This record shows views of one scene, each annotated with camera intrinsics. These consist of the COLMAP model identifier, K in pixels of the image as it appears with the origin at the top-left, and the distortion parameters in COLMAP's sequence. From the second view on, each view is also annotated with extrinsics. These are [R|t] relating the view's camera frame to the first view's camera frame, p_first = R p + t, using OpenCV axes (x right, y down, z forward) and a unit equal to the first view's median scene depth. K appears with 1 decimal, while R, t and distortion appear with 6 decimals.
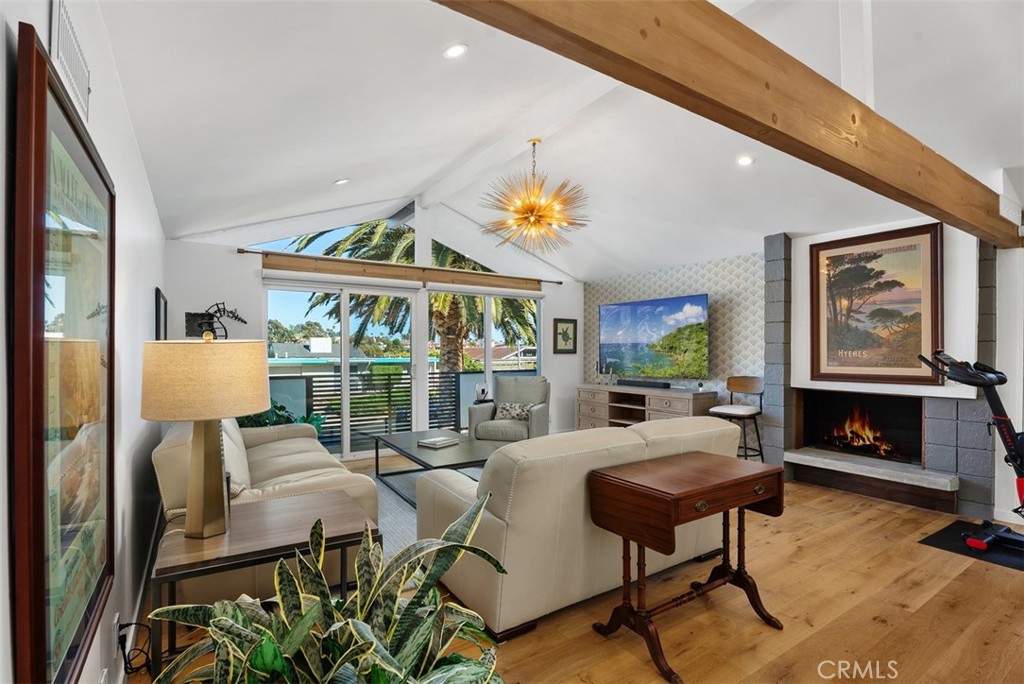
lens RADIAL K [[456.9, 0, 510.5], [0, 456.9, 350.8], [0, 0, 1]] dist [-0.006513, 0.001602]
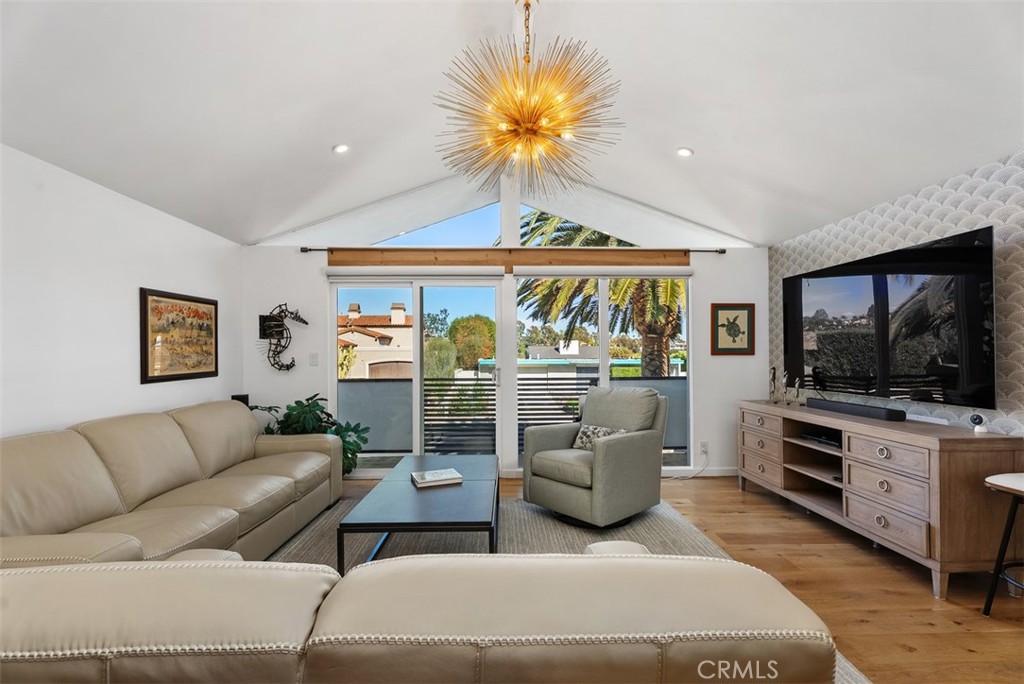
lens RADIAL K [[456.9, 0, 504.1], [0, 456.9, 347.9], [0, 0, 1]] dist [-0.006513, 0.001602]
pose [[0.860138, -0.009249, -0.509978, 0.211198], [0.004409, 0.999933, -0.010699, 0.001965], [0.510043, 0.006954, 0.860121, 0.302650]]
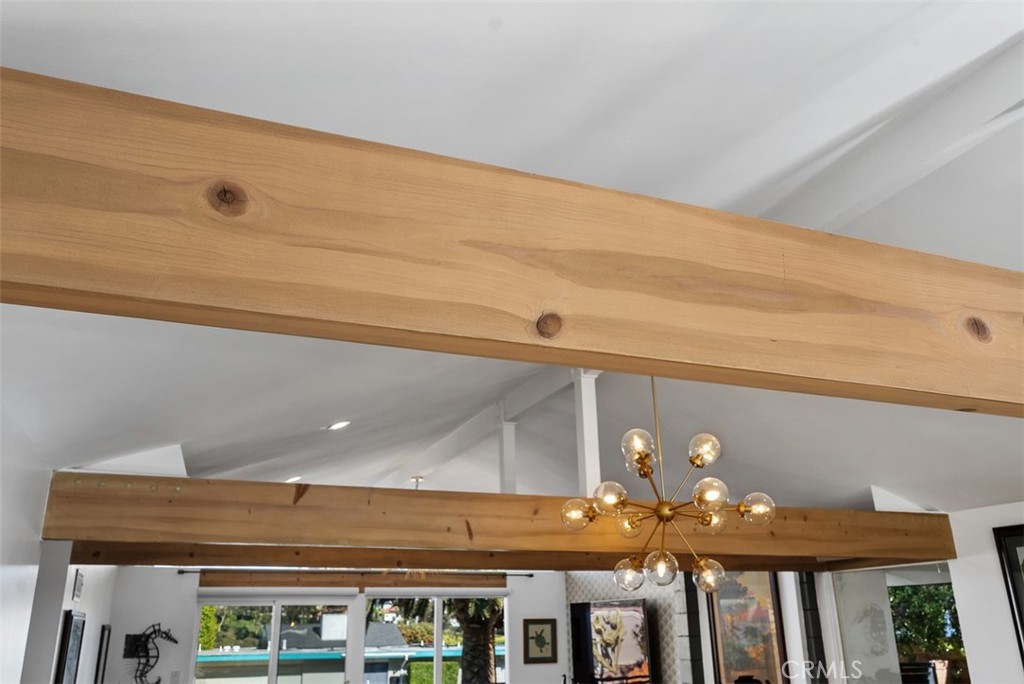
lens RADIAL K [[730.6, 0, 499.3], [0, 730.6, 385.1], [0, 0, 1]] dist [-0.012206, 0.009770]
pose [[0.982473, -0.074303, -0.170958, 0.376298], [0.015460, 0.946442, -0.322505, -0.055031], [0.185765, 0.314209, 0.931002, -0.478182]]
